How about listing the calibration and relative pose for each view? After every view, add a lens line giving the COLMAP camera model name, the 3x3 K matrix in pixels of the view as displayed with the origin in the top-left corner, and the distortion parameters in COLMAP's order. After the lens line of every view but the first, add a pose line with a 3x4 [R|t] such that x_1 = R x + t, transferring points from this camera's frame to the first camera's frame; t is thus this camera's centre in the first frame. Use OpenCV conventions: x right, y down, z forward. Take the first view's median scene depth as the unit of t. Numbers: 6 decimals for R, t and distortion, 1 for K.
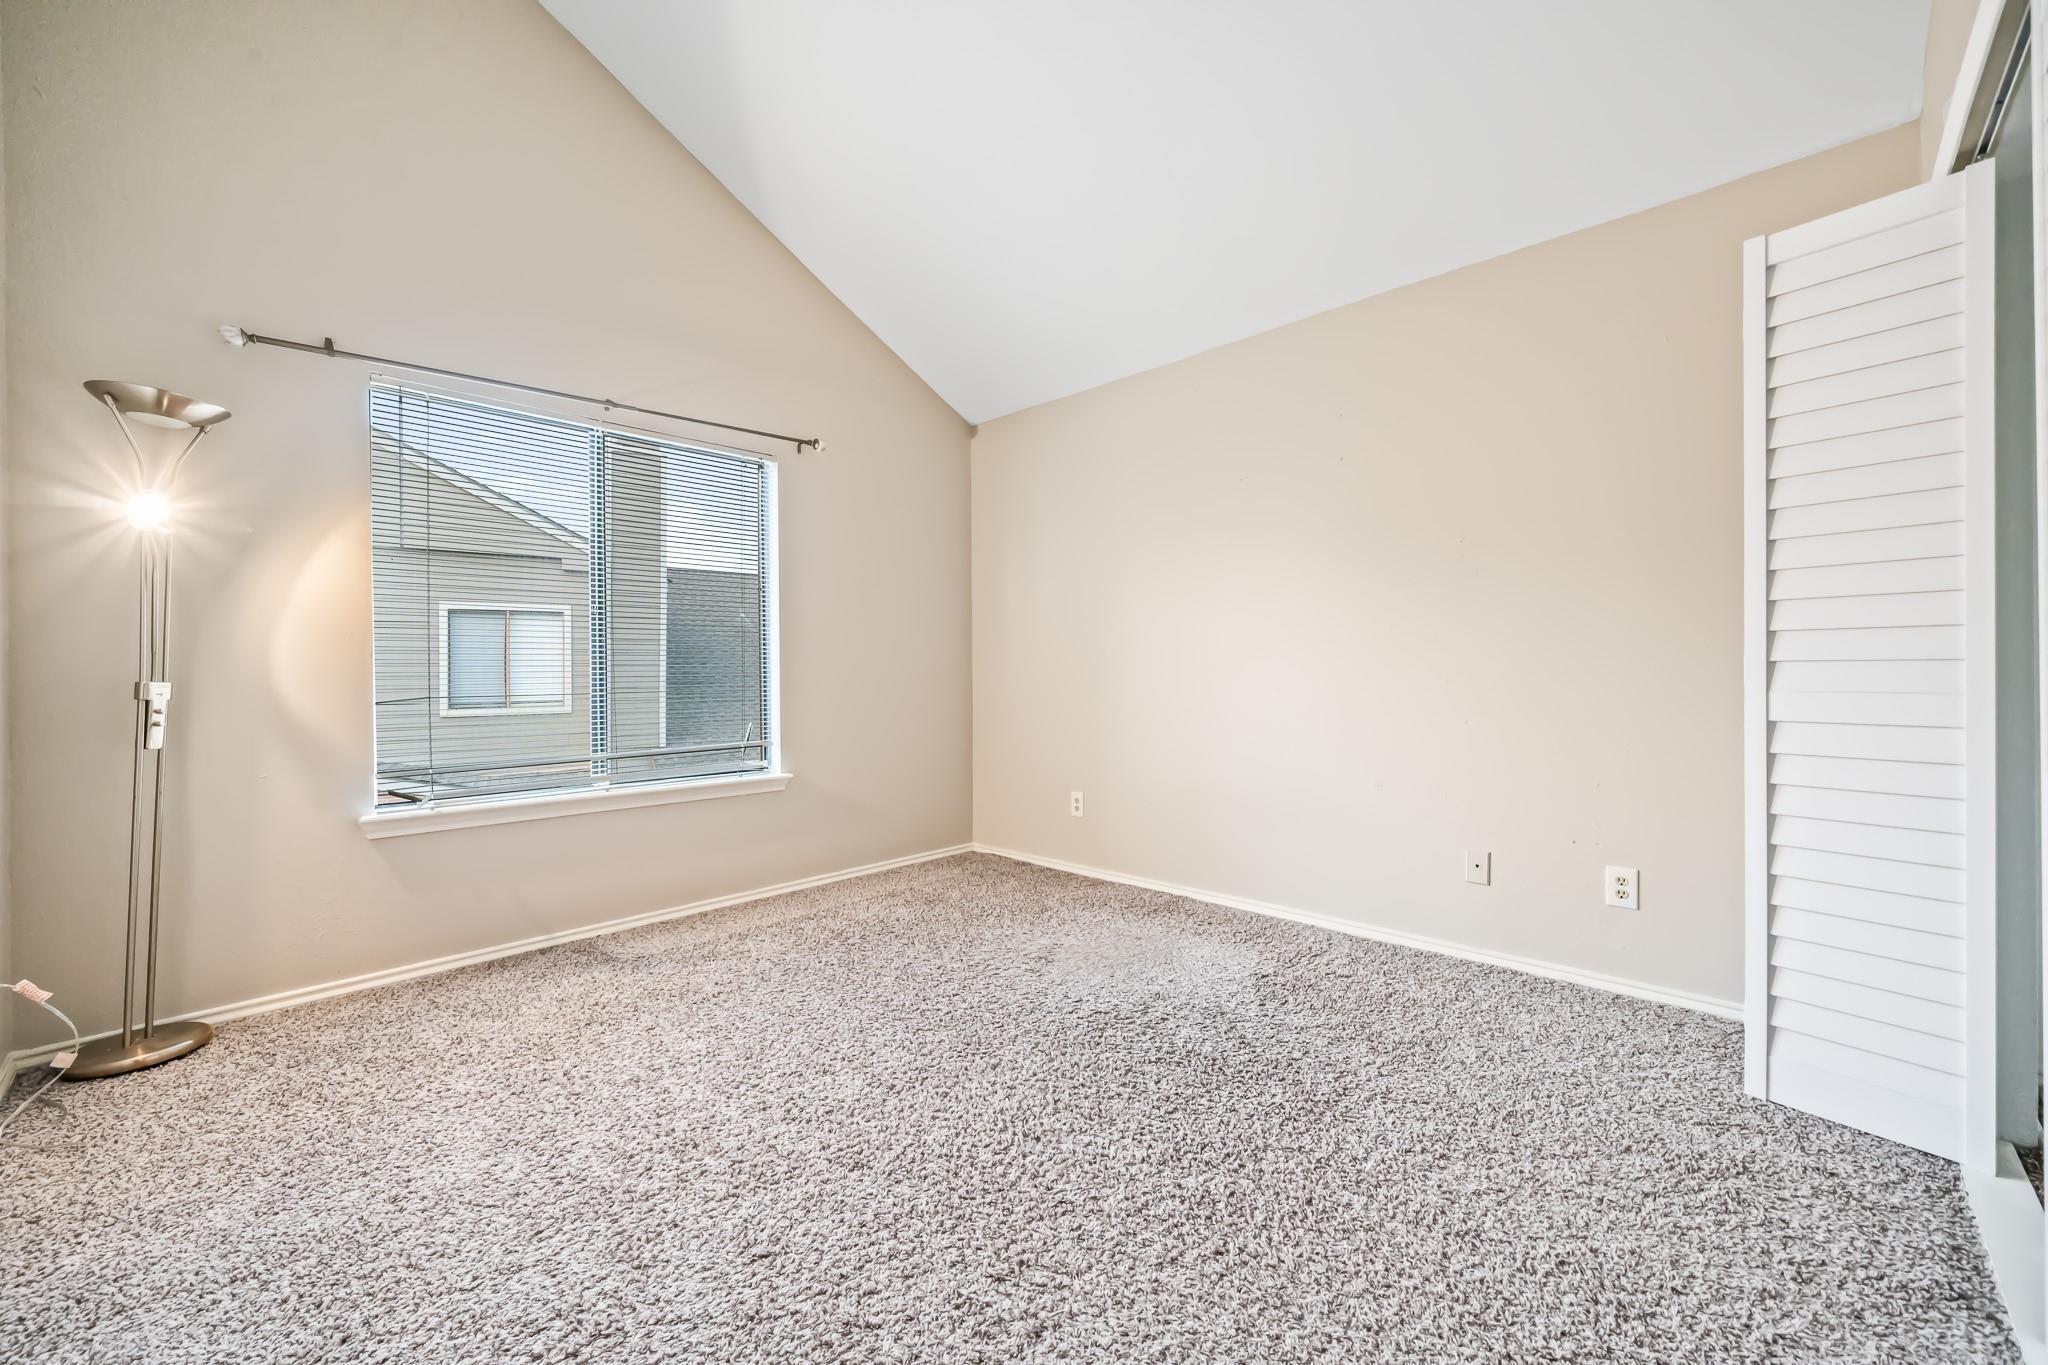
lens RADIAL K [[801.9, 0, 1020.2], [0, 801.9, 673.0], [0, 0, 1]] dist [-0.002677, 0.000145]
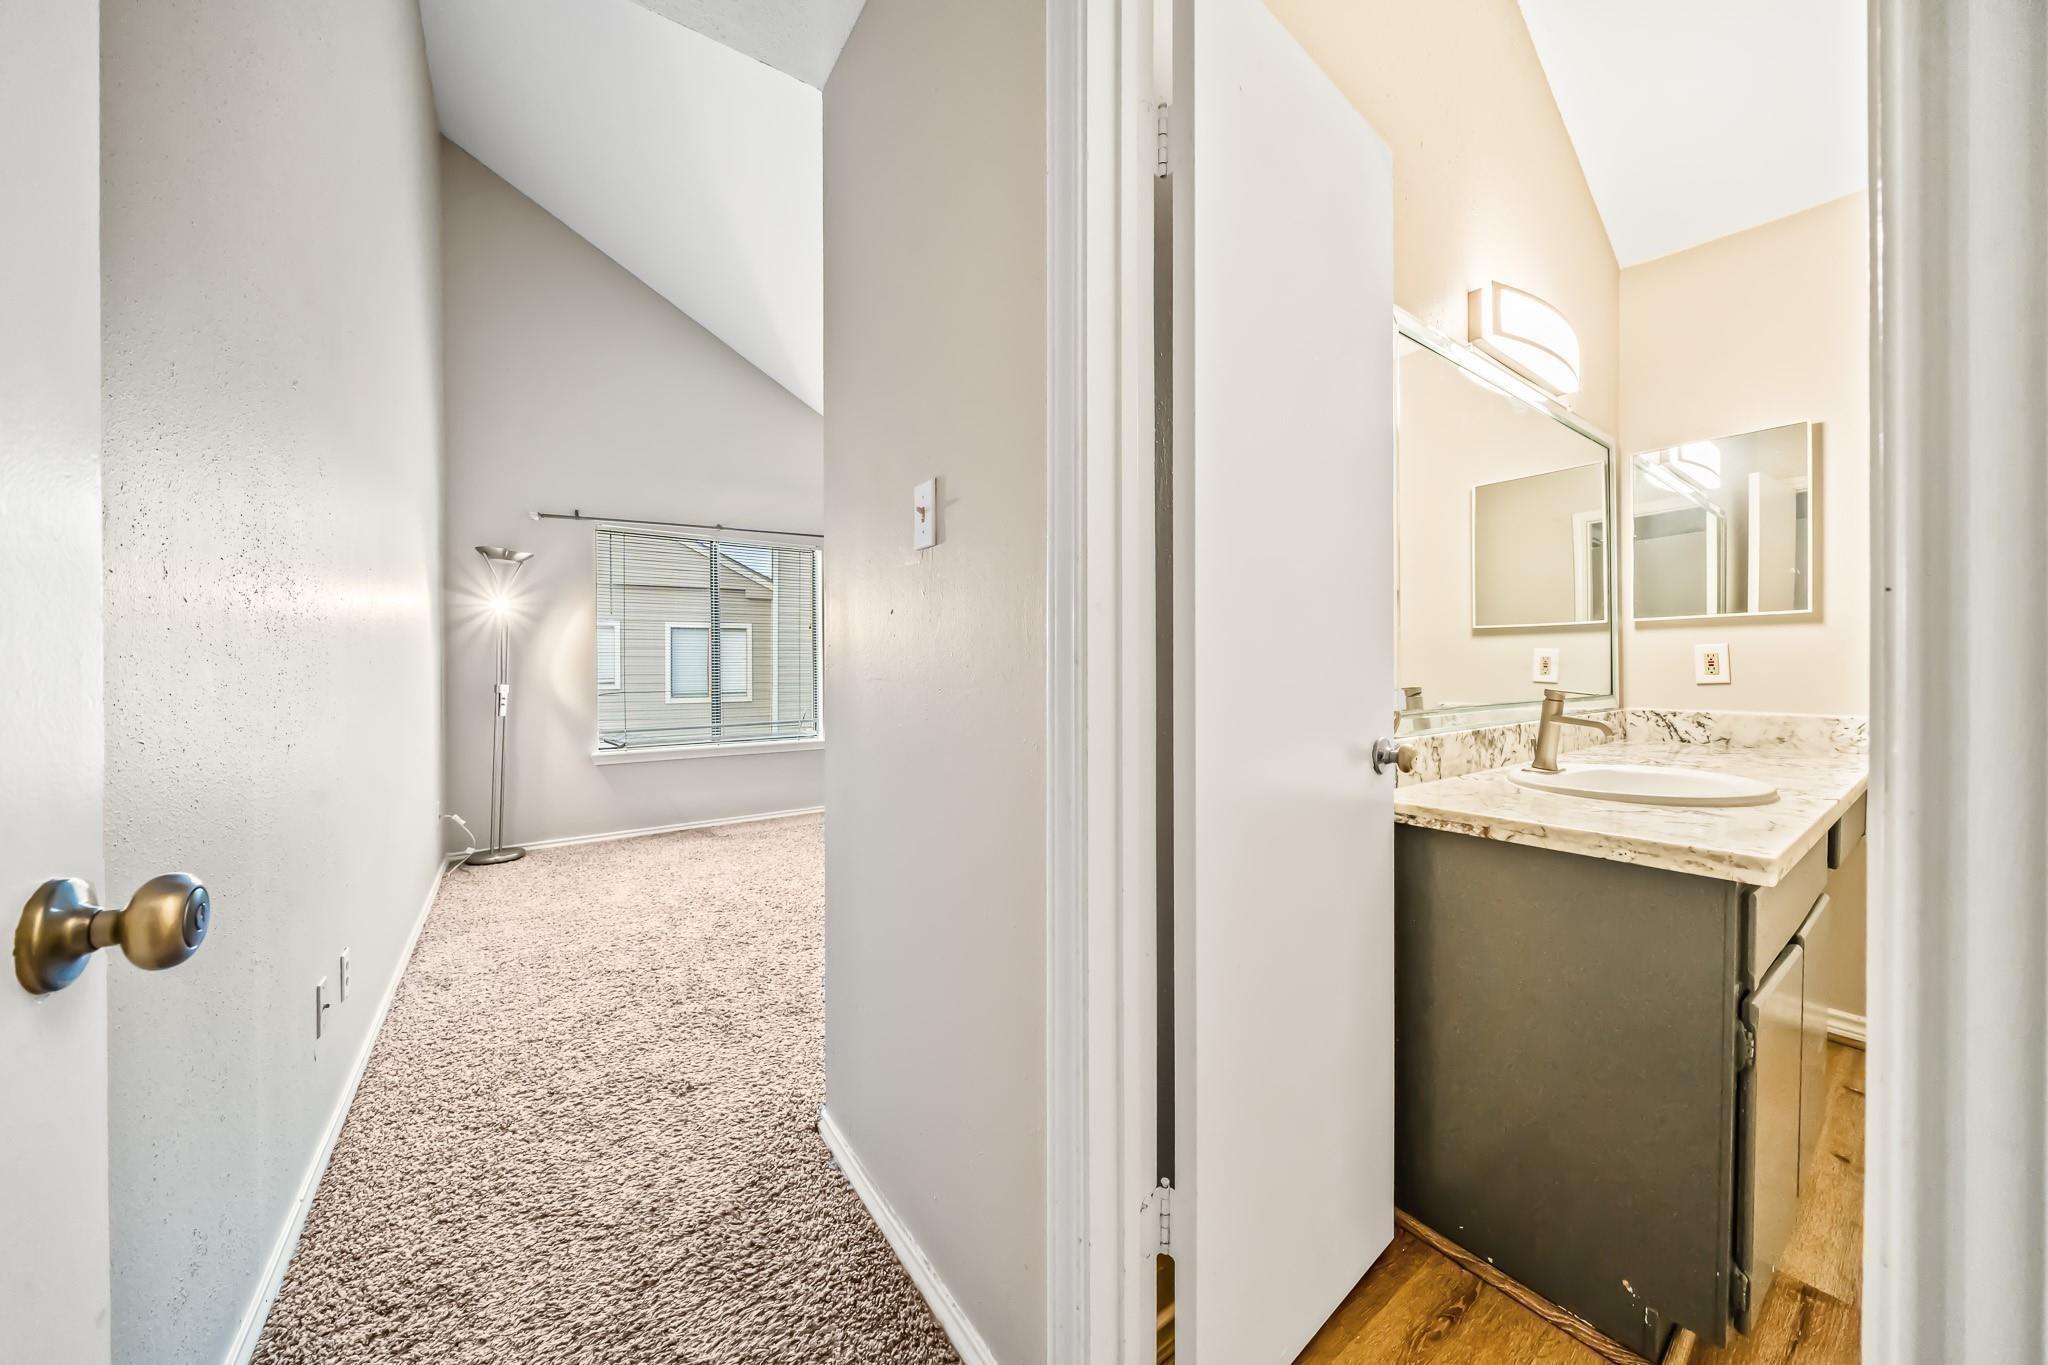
lens RADIAL K [[691.5, 0, 1015.5], [0, 691.5, 670.1], [0, 0, 1]] dist [-0.006420, 0.000431]
pose [[0.984757, 0.000103, -0.173938, 0.543638], [-0.000135, 1.000000, -0.000173, -0.025364], [0.173938, 0.000194, 0.984757, -0.532075]]
